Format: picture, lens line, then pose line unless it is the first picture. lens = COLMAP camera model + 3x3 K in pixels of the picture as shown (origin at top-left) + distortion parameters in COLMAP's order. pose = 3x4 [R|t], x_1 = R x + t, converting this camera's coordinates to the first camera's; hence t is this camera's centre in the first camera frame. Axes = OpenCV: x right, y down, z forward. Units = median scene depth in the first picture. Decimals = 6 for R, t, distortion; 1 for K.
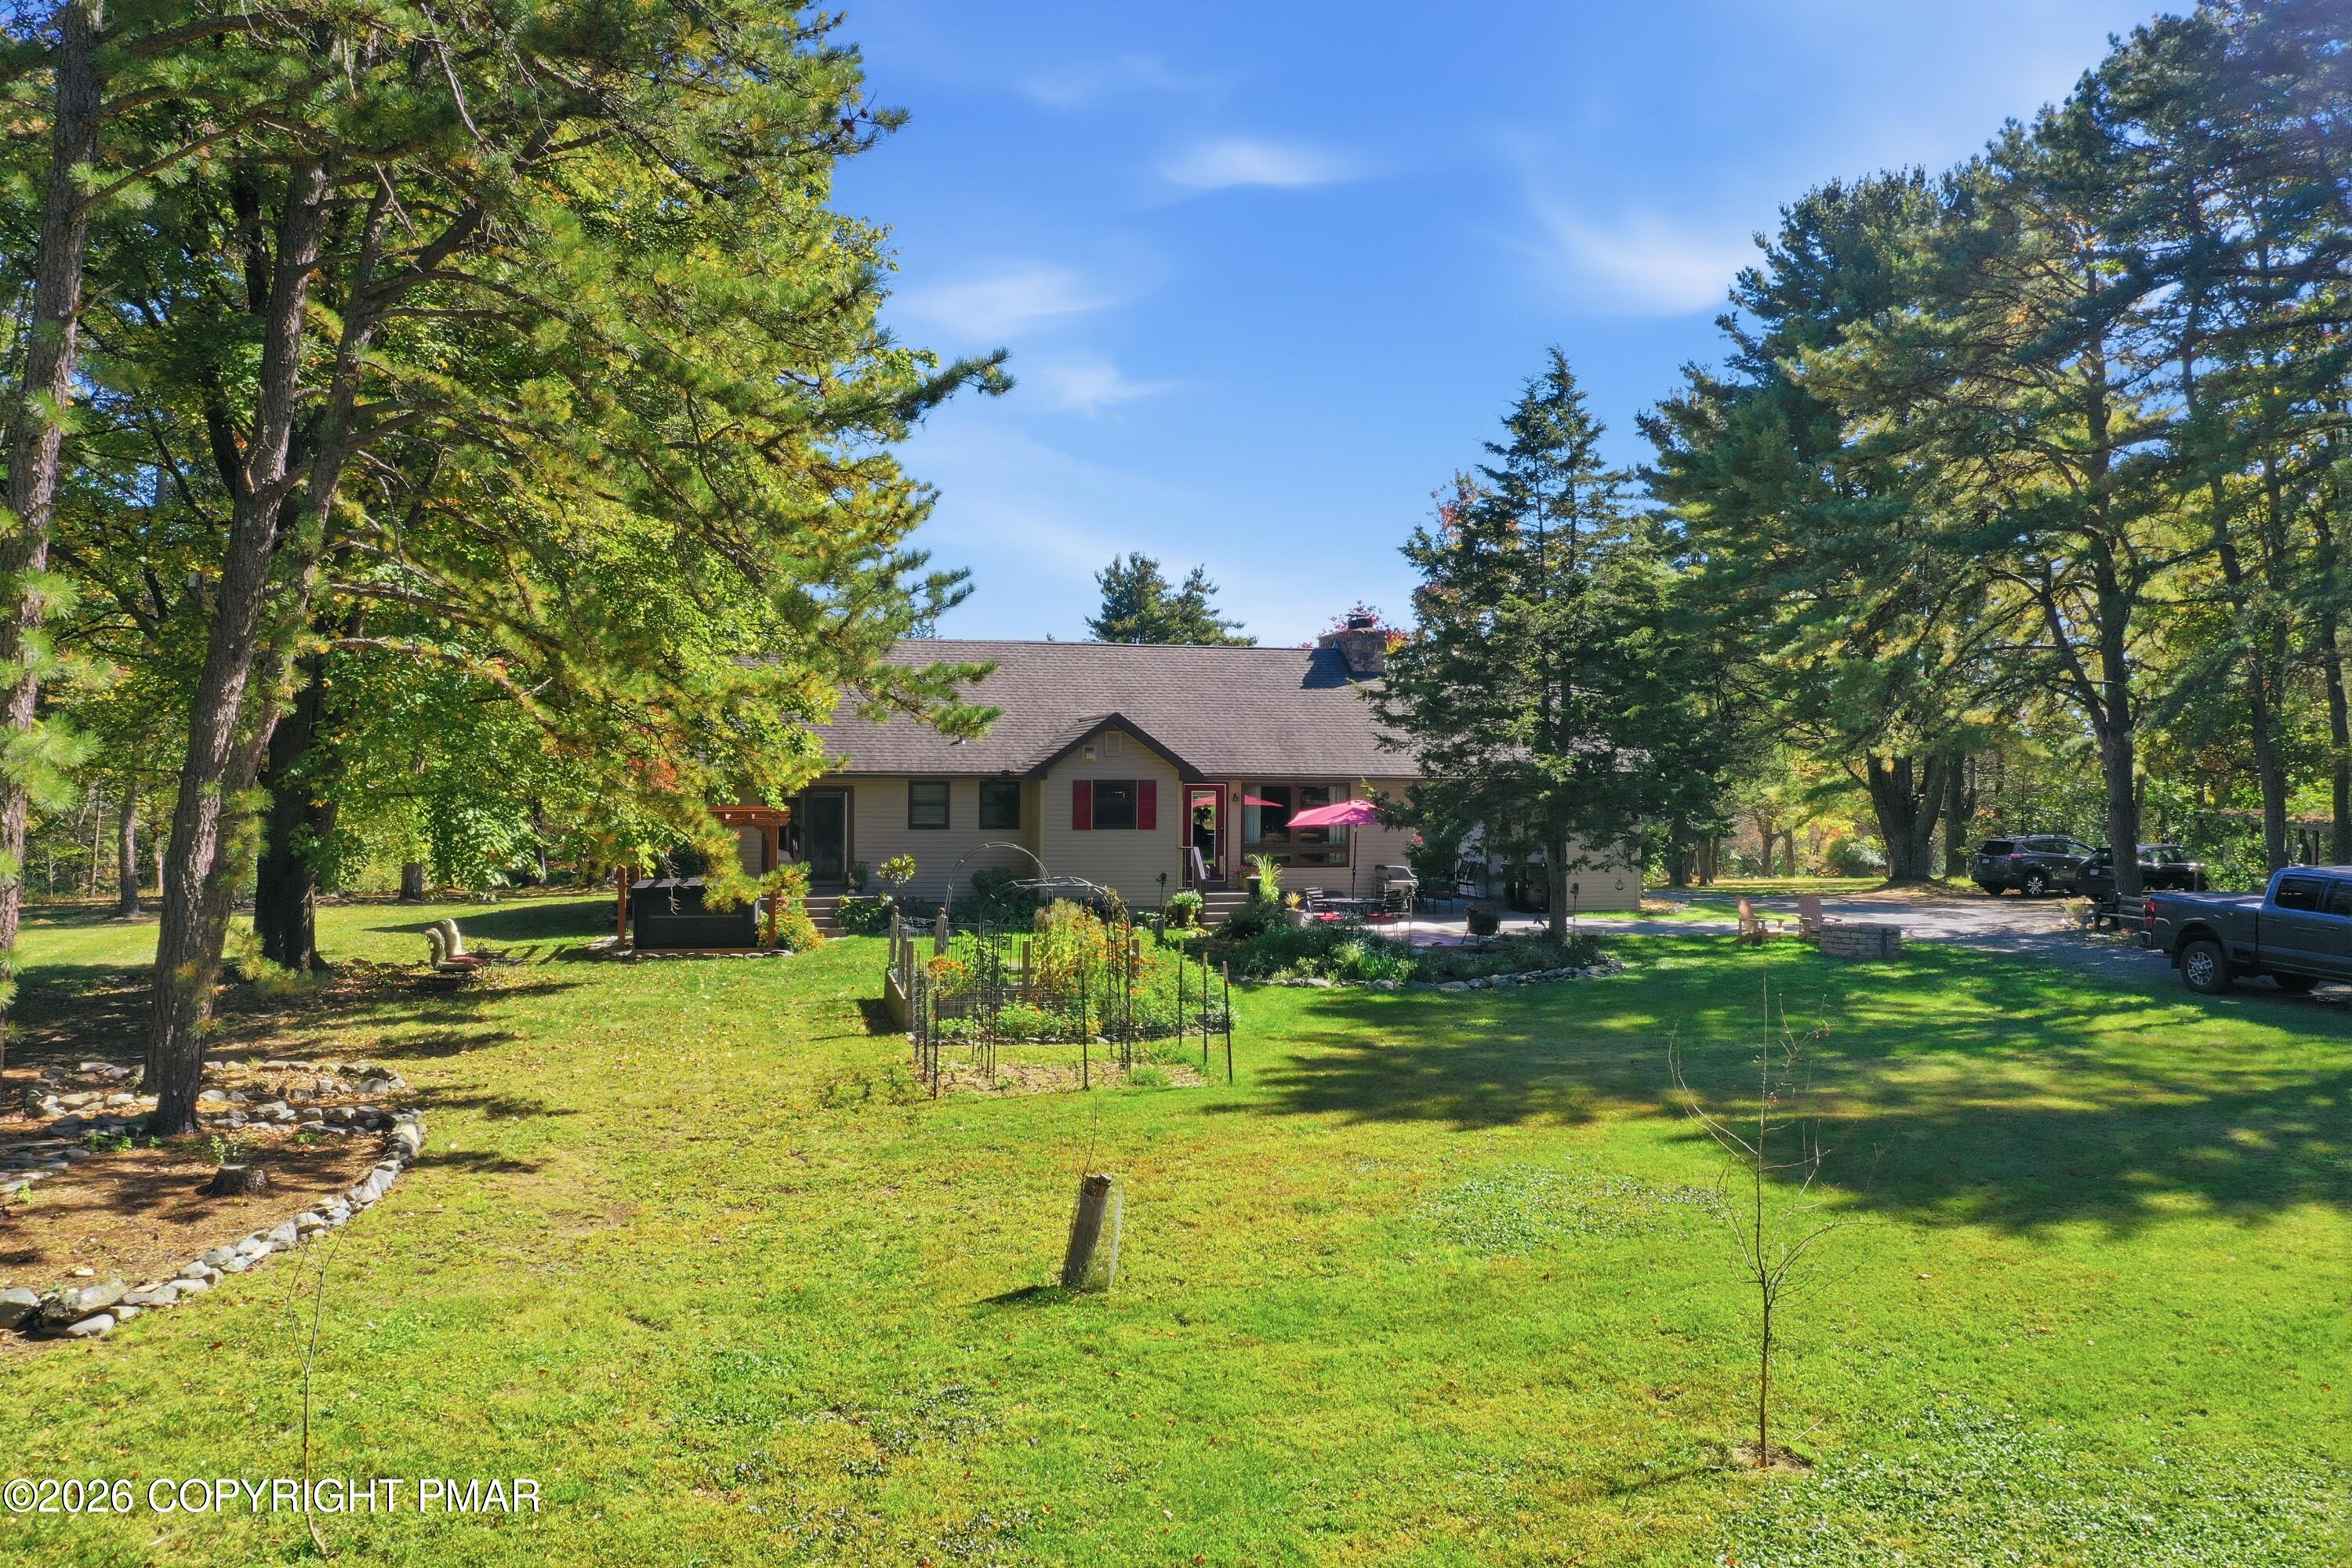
lens RADIAL K [[1841.5, 0, 1176.0], [0, 1841.5, 784.0], [0, 0, 1]] dist [-0.000168, -0.003303]
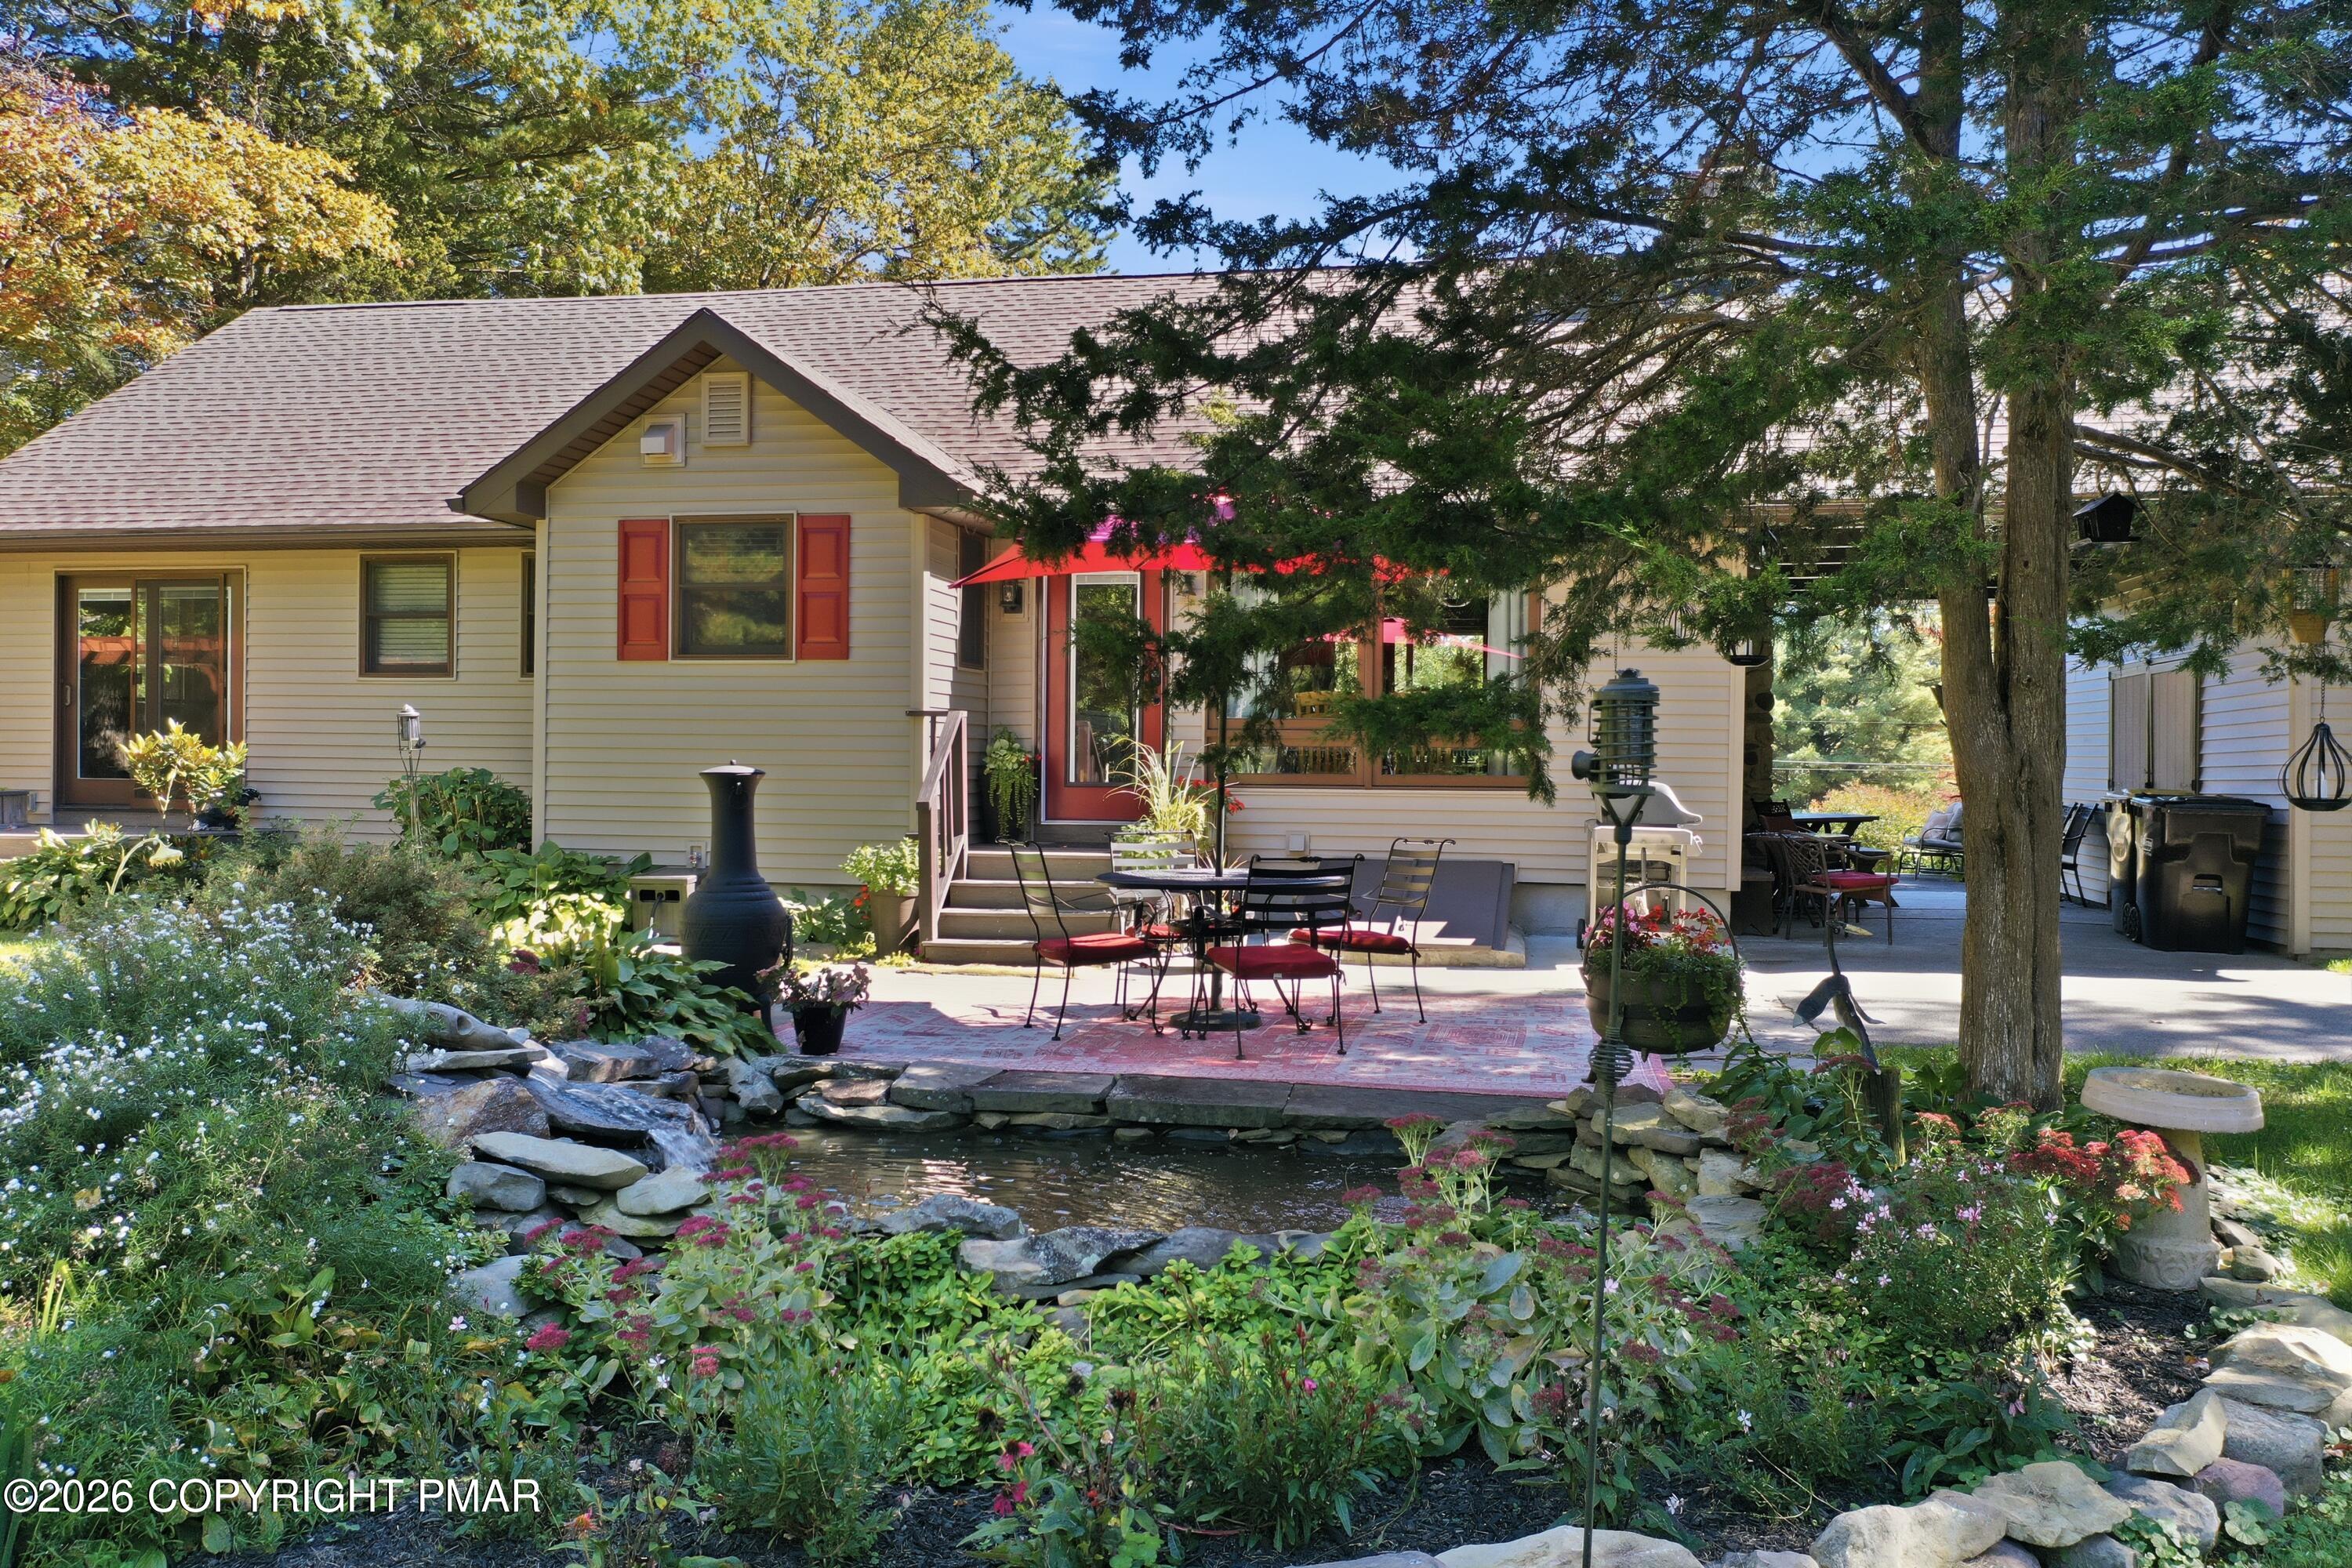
lens RADIAL K [[1813.2, 0, 1176.0], [0, 1813.2, 784.0], [0, 0, 1]] dist [-0.006862, -0.001951]
pose [[0.911939, 0.007315, -0.410261, 0.192461], [-0.008394, 0.999964, -0.000829, 0.050629], [0.410240, 0.004199, 0.911968, 0.768124]]
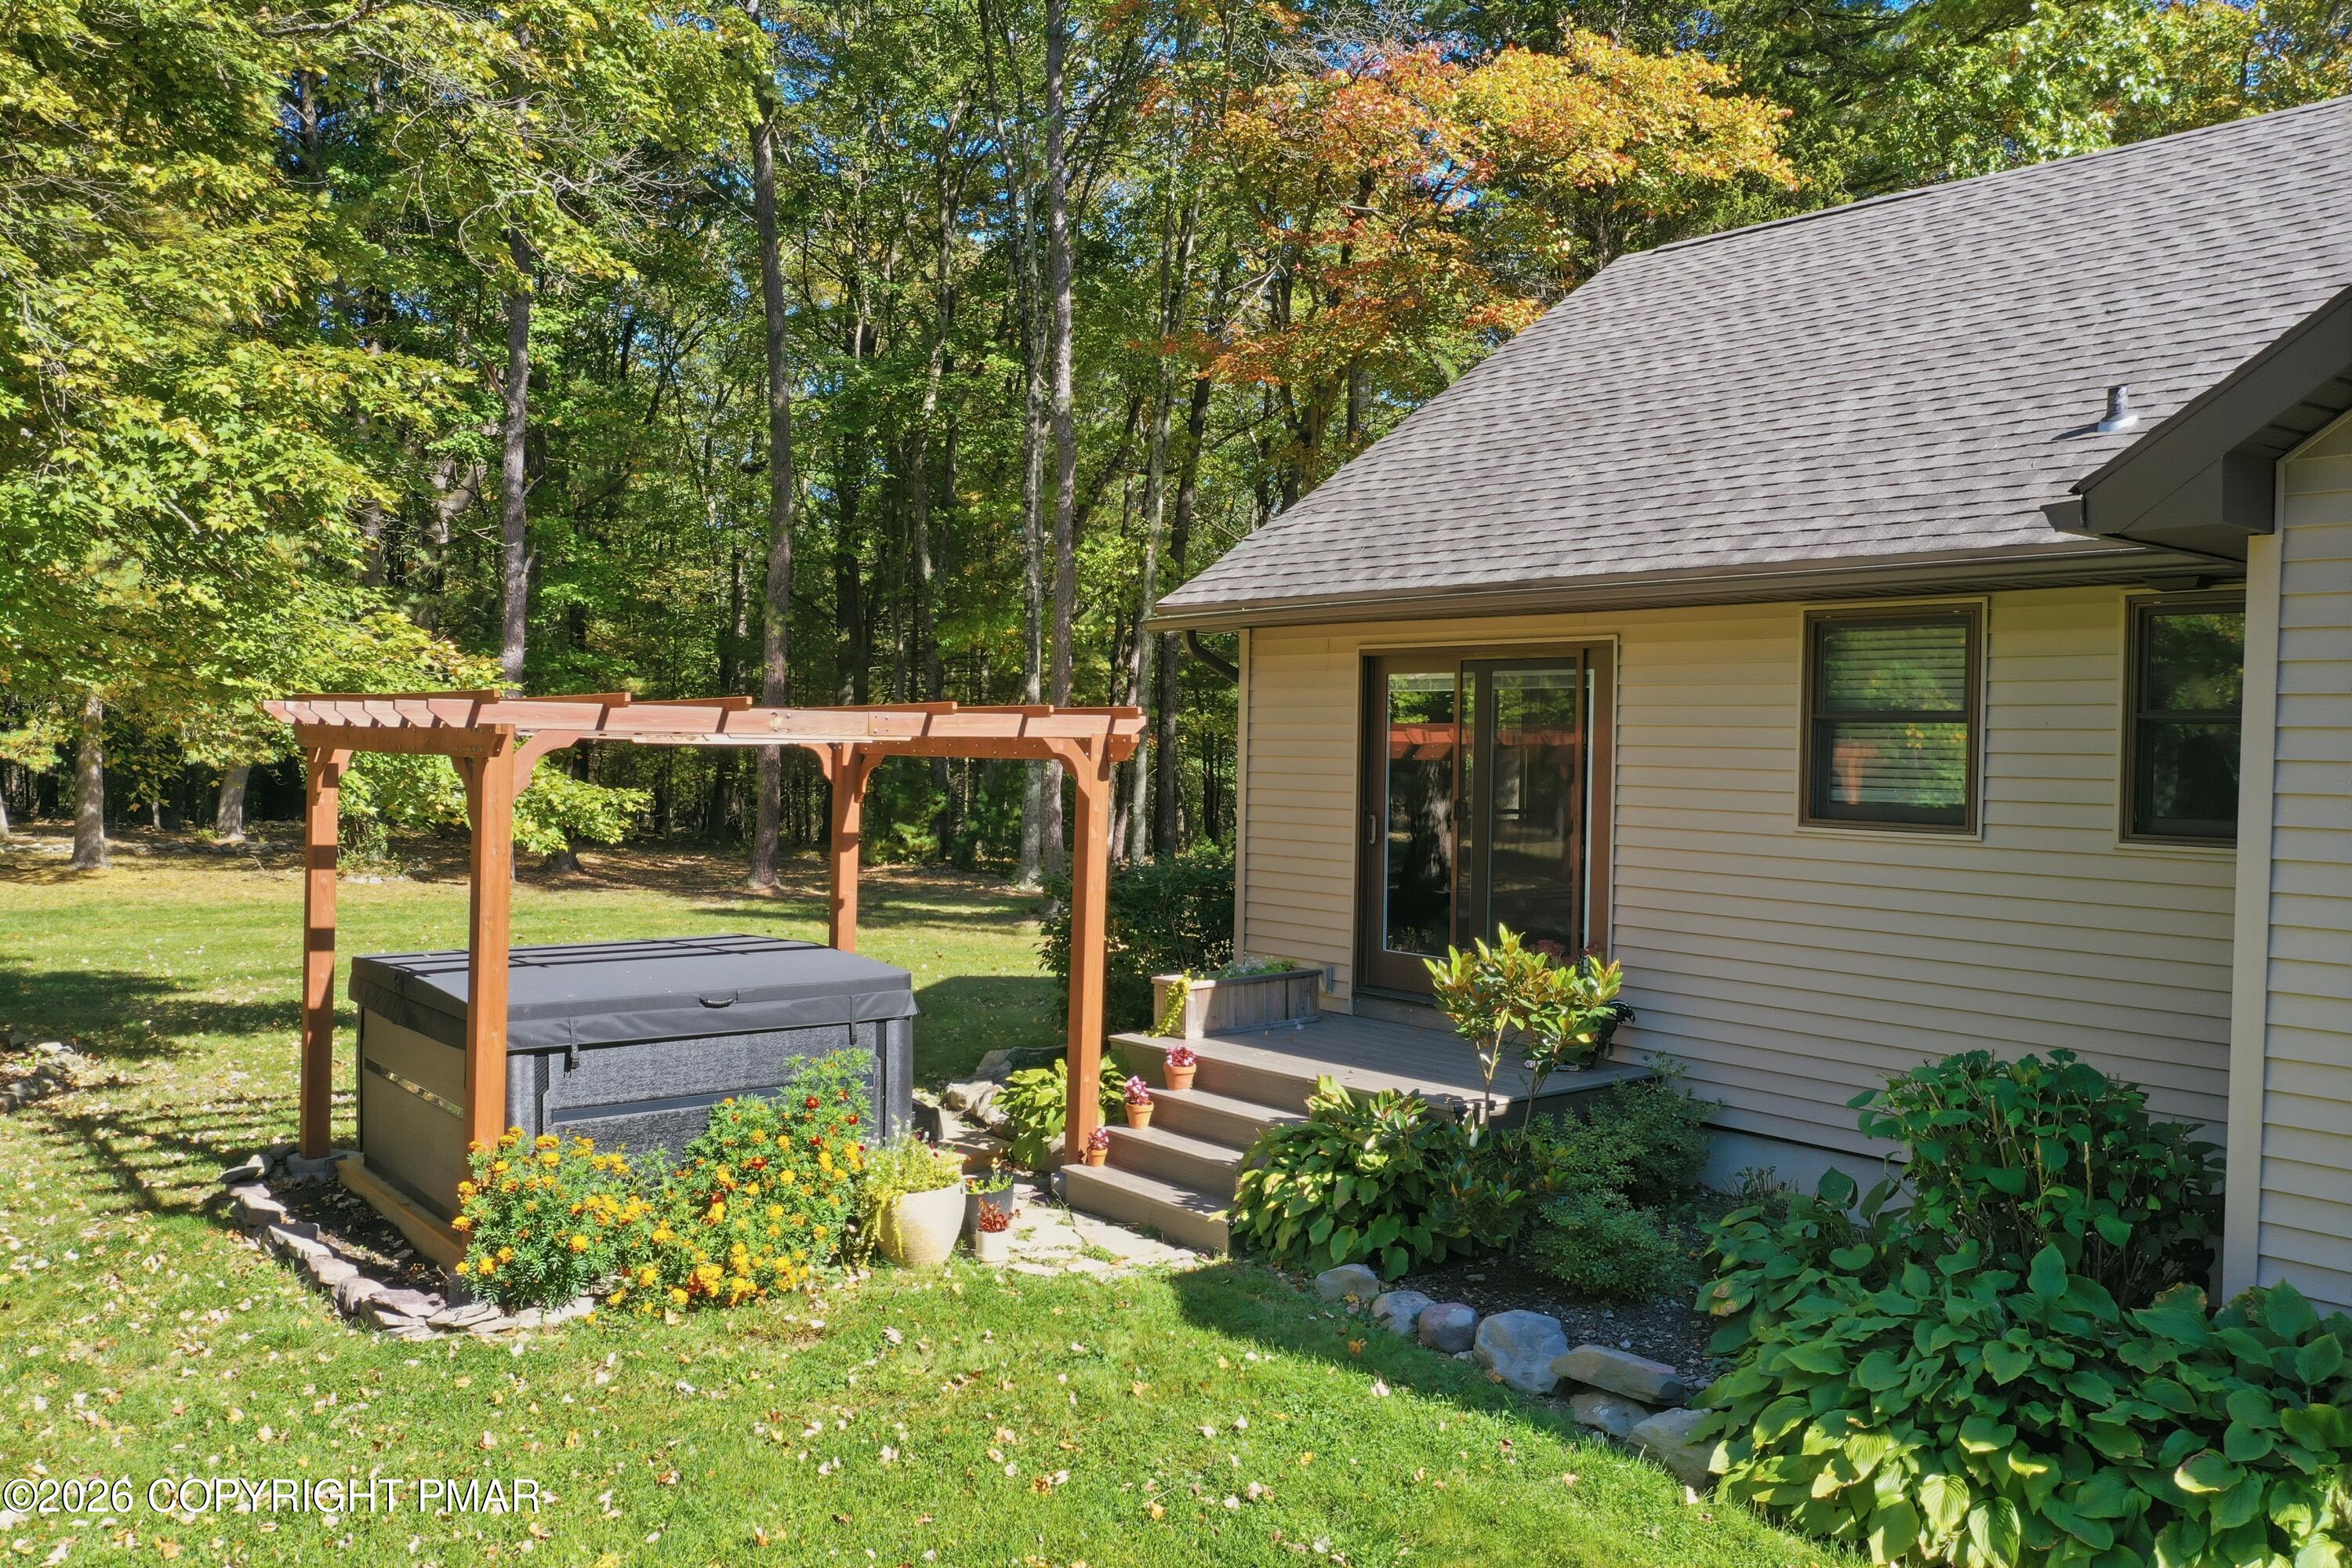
lens RADIAL K [[1866.8, 0, 1166.7], [0, 1866.8, 781.8], [0, 0, 1]] dist [-0.000928, 0.003427]
pose [[0.440634, 0.018864, -0.897489, 0.029851], [-0.023318, 0.999682, 0.009564, 0.020451], [0.897384, 0.016714, 0.440934, 0.890685]]
